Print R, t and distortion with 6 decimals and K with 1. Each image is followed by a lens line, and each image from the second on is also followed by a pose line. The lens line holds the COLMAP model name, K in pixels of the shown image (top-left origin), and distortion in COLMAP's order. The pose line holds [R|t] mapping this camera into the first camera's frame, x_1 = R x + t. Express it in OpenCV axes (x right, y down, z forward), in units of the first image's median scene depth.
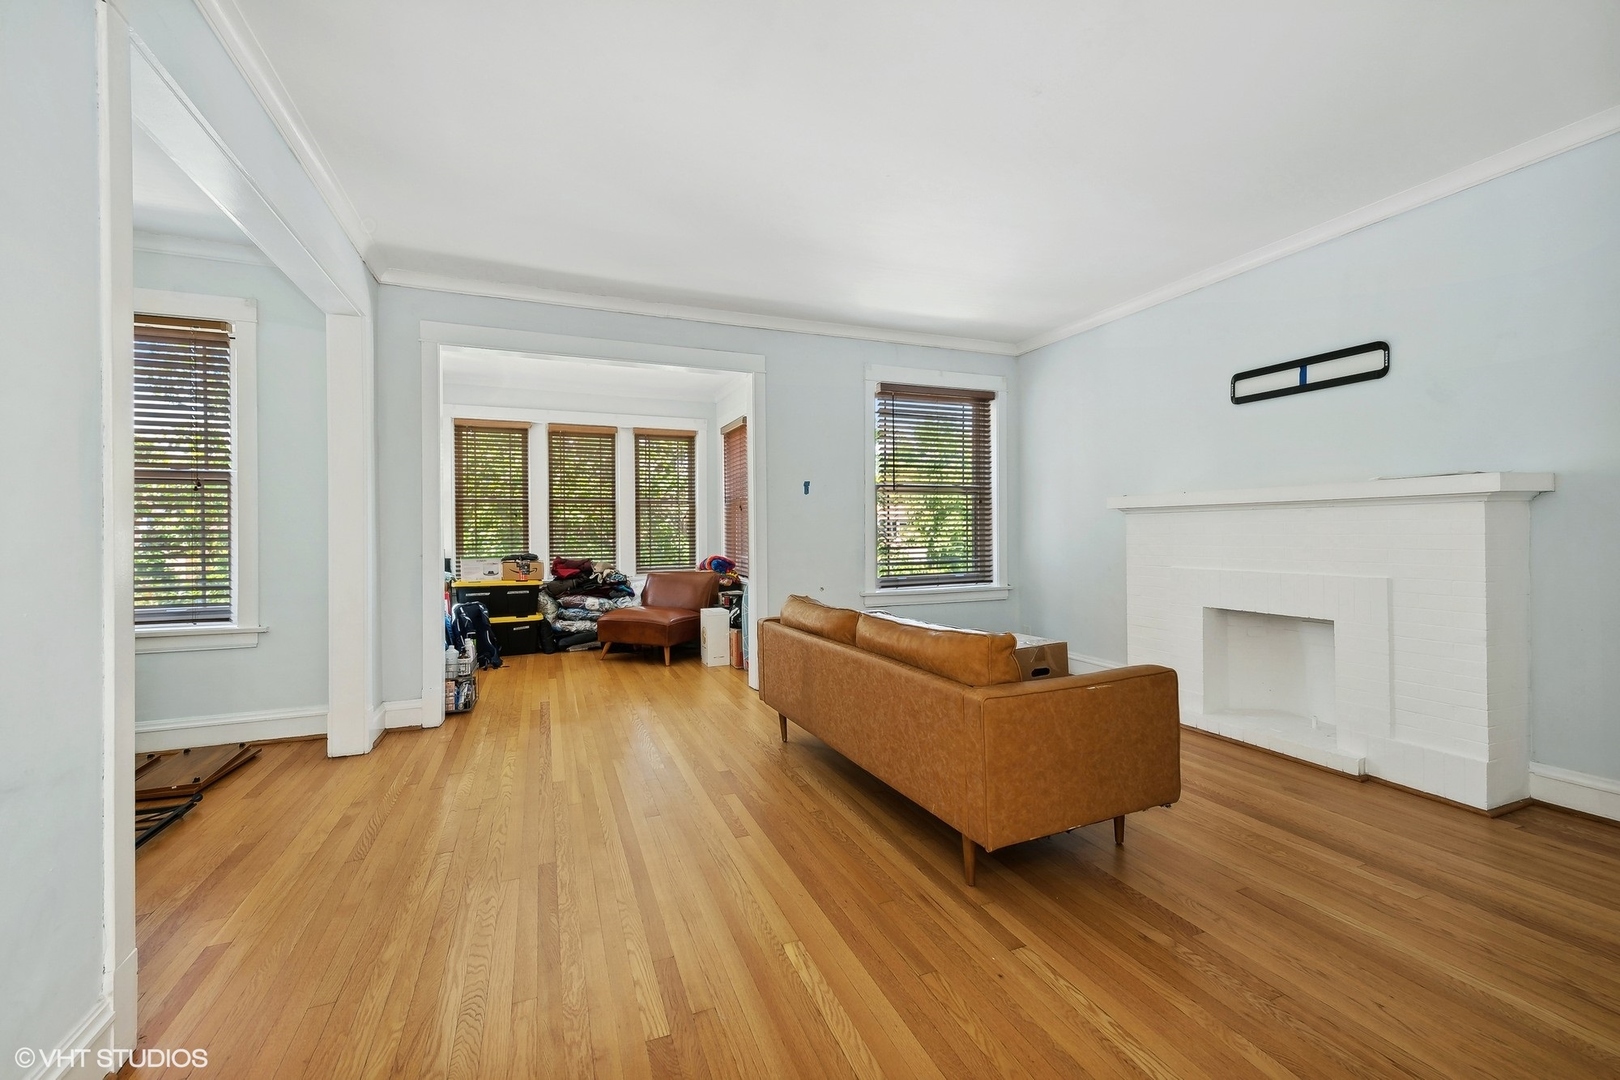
lens RADIAL K [[648.4, 0, 806.6], [0, 648.4, 534.6], [0, 0, 1]] dist [0.015026, 0.000100]
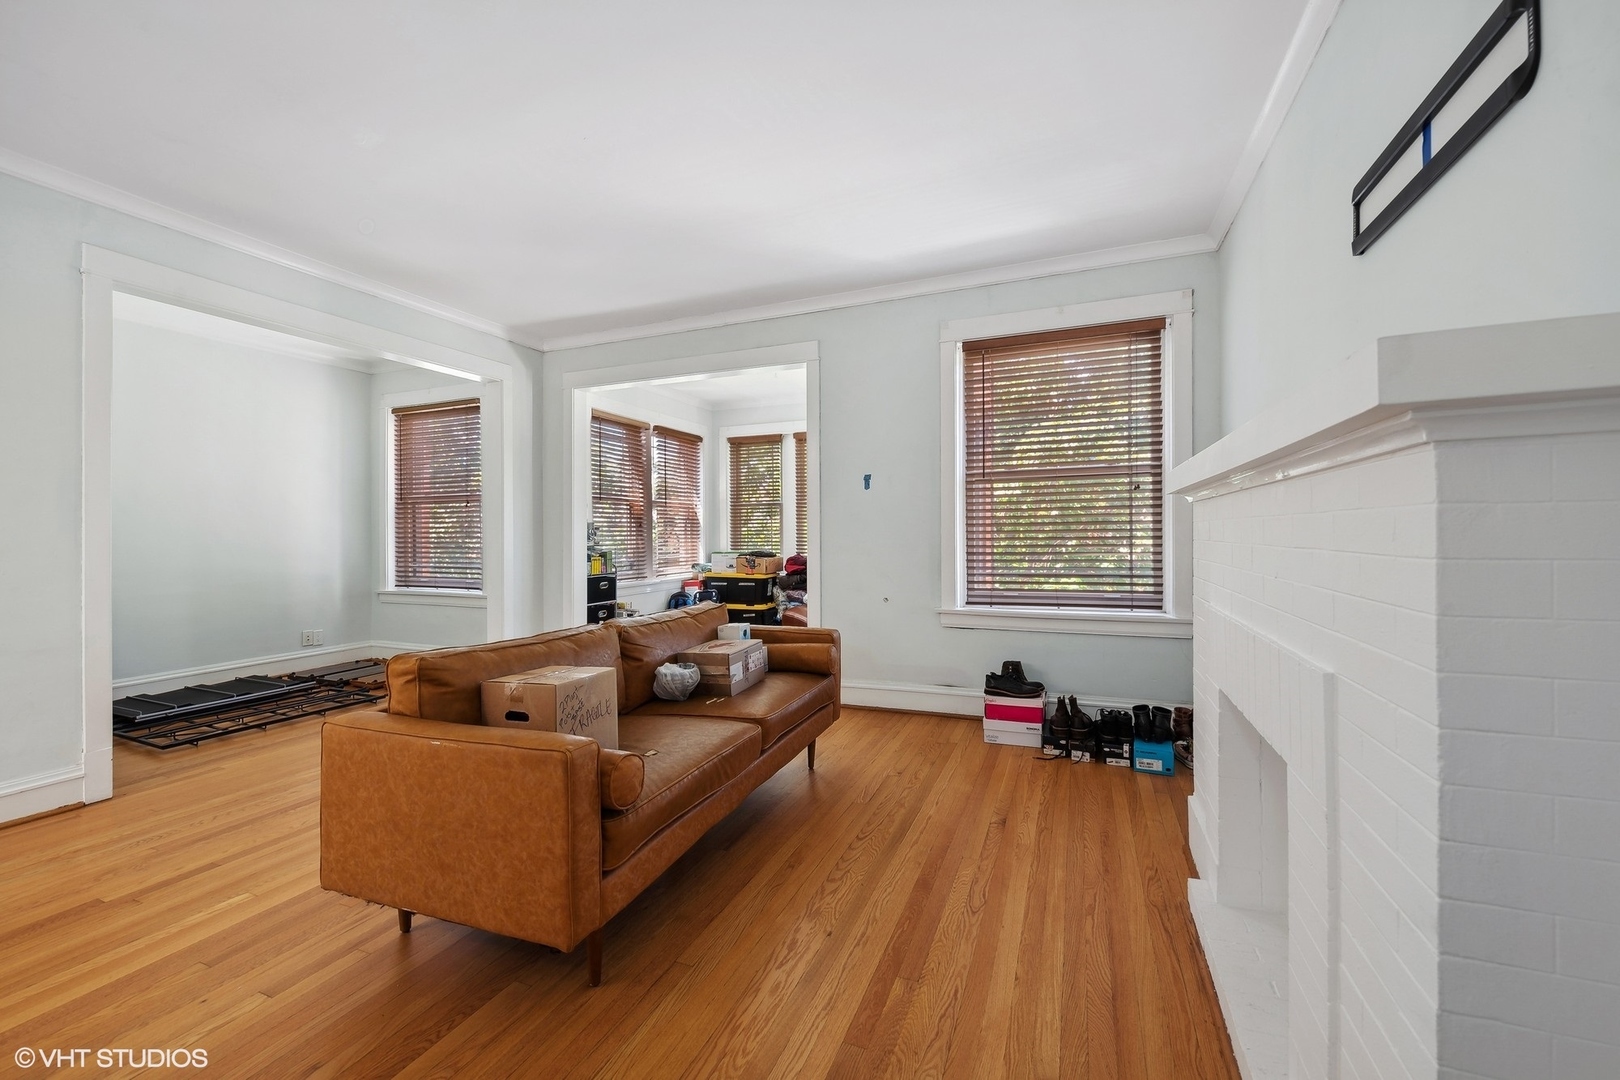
lens RADIAL K [[646.9, 0, 810.2], [0, 646.9, 536.6], [0, 0, 1]] dist [0.002983, -0.001245]
pose [[0.712789, 0.006757, -0.701346, 0.702056], [-0.000765, 0.999960, 0.008856, -0.008345], [0.701378, -0.005776, 0.712766, 0.417440]]
